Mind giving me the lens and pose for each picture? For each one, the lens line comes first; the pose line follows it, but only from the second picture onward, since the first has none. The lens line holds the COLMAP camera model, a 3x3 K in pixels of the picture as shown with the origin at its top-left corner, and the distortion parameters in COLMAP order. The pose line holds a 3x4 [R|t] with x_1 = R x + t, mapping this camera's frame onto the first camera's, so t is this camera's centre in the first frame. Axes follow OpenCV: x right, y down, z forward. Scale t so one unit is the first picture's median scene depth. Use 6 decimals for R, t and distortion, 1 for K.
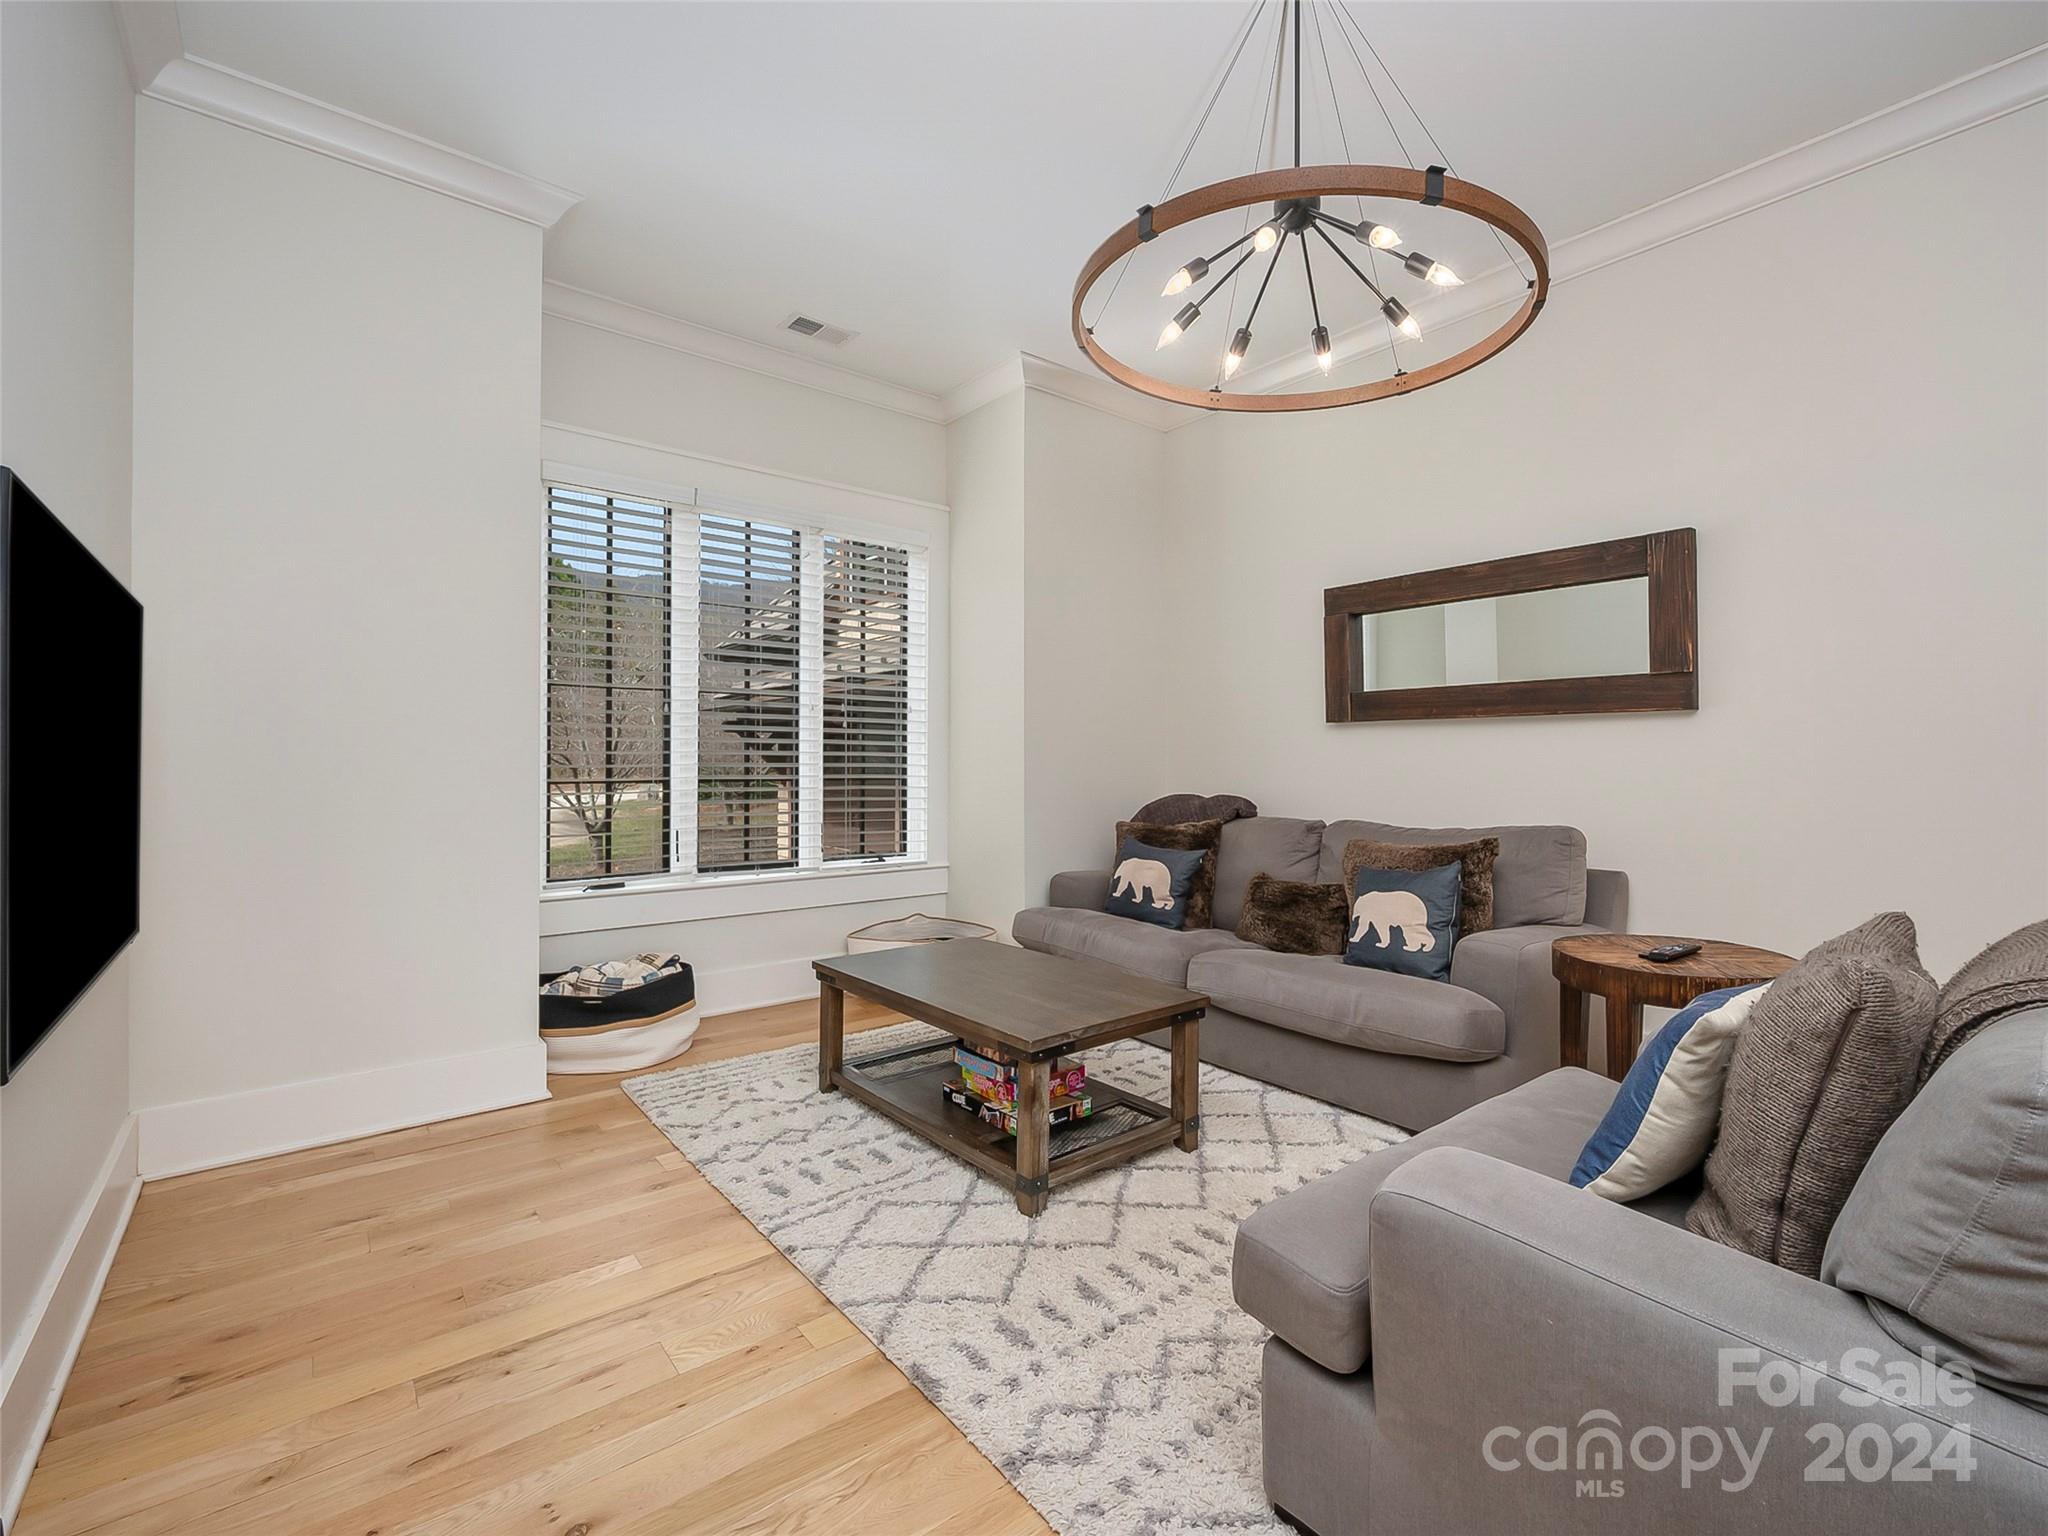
lens RADIAL K [[936.6, 0, 1086.0], [0, 936.6, 756.9], [0, 0, 1]] dist [0.038746, 0.000039]
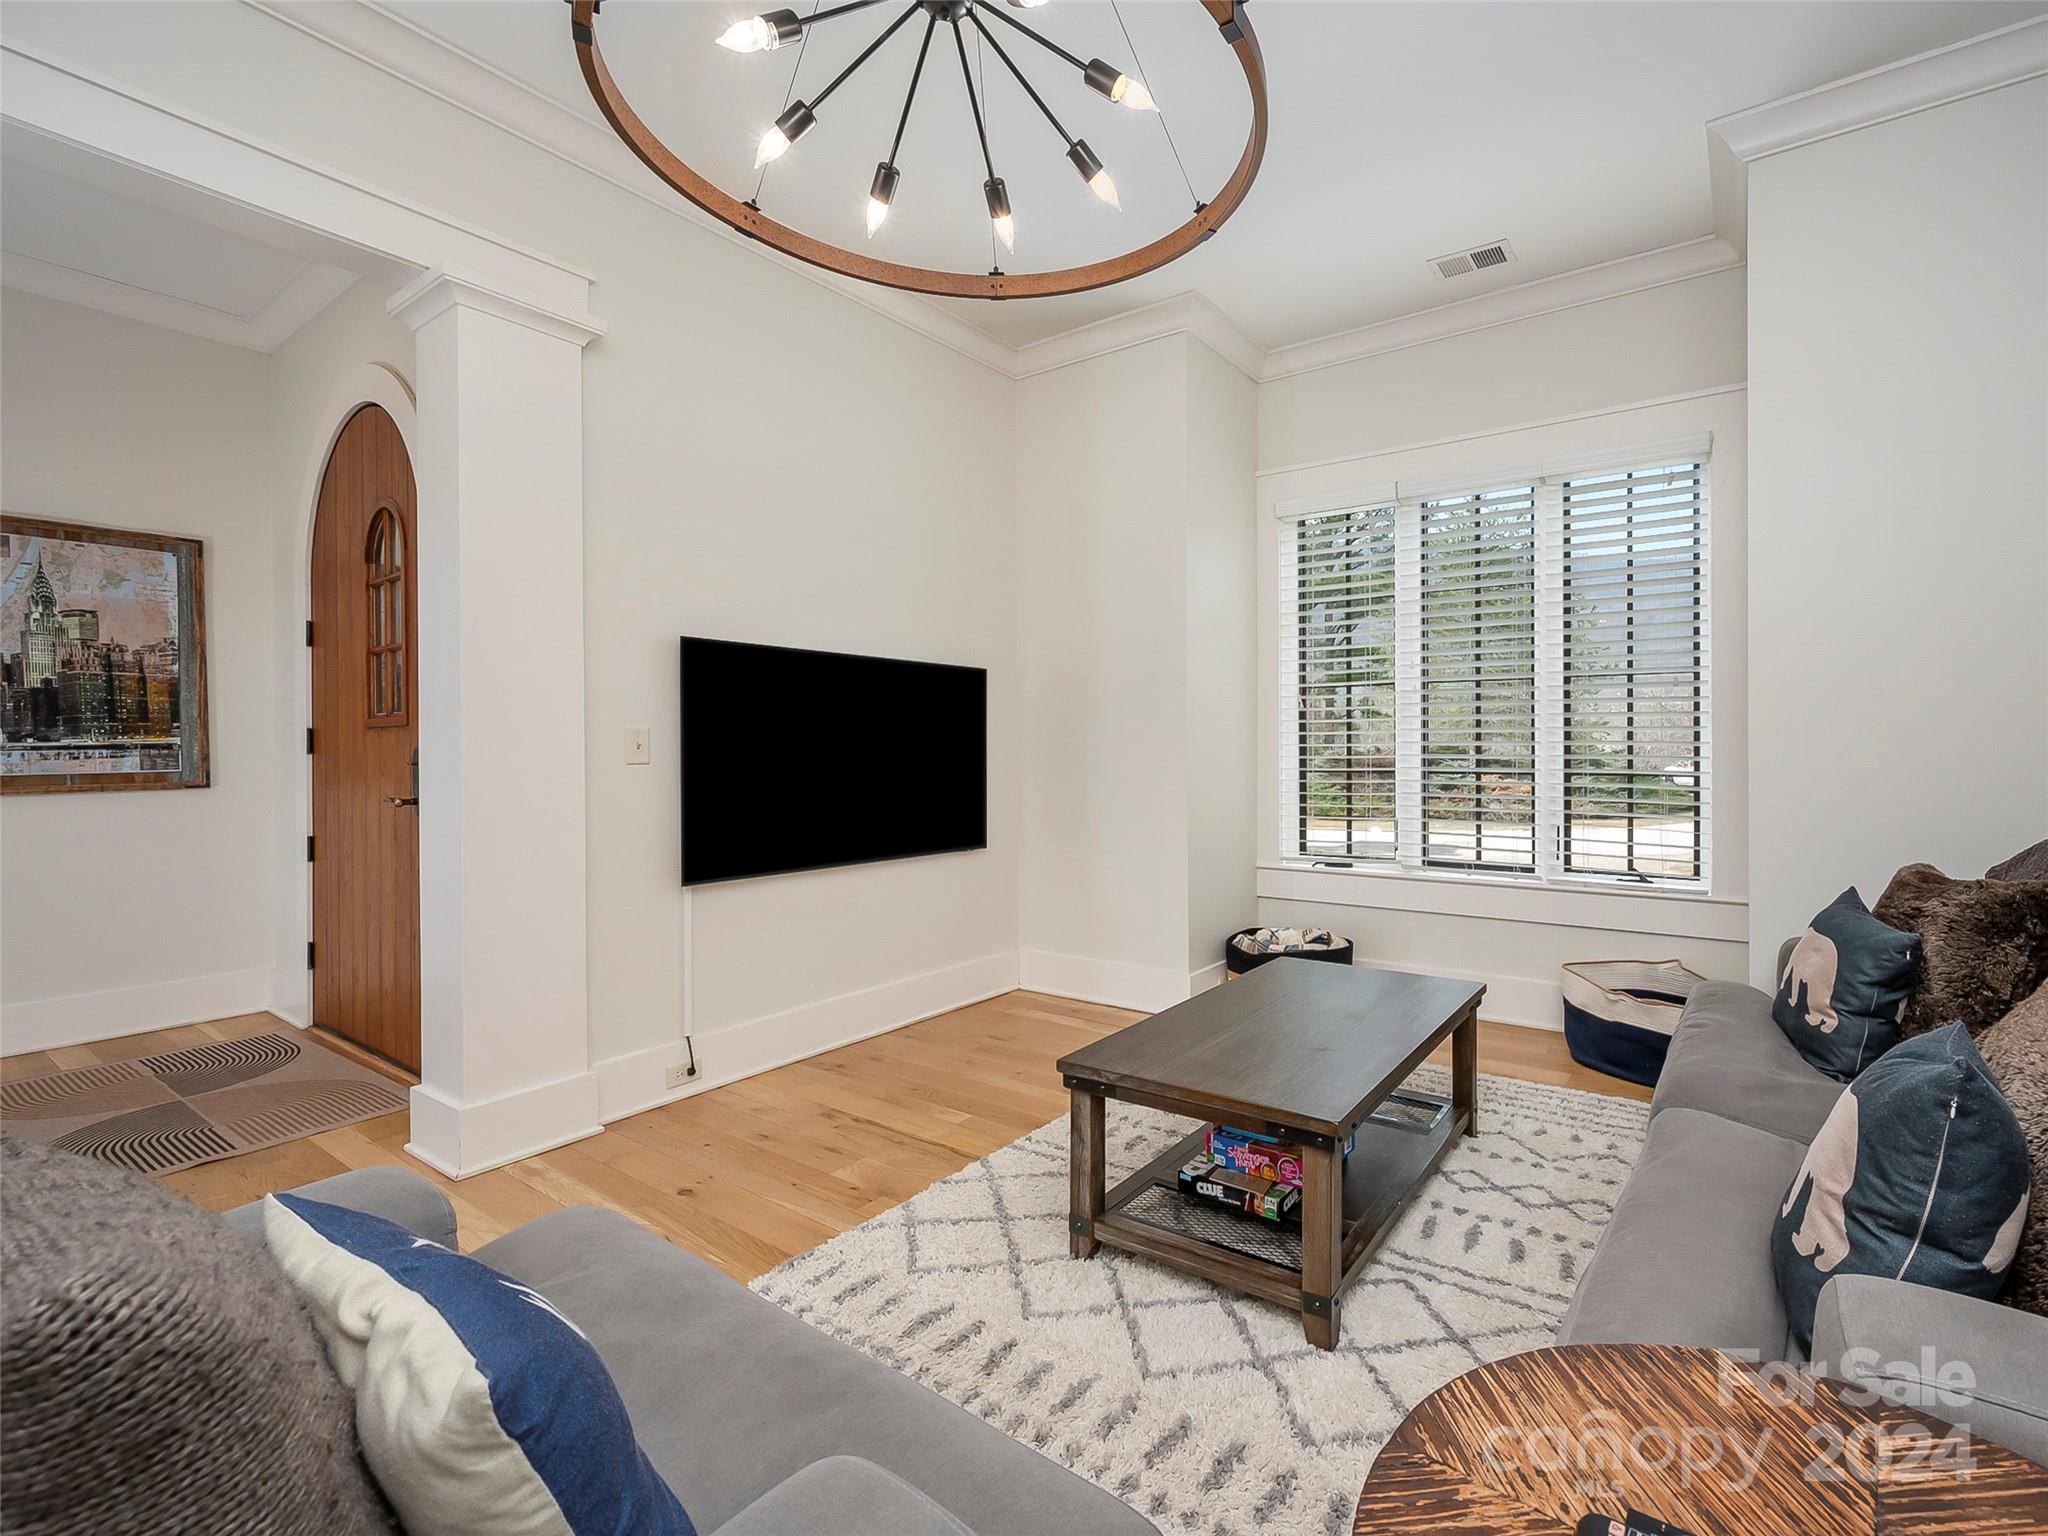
lens RADIAL K [[936.6, 0, 1086.0], [0, 936.6, 756.9], [0, 0, 1]] dist [0.038746, 0.000039]
pose [[0.255394, 0.000474, -0.966837, 0.728767], [0.000160, 1.000000, 0.000532, 0.021935], [0.966837, -0.000291, 0.255394, 0.724378]]
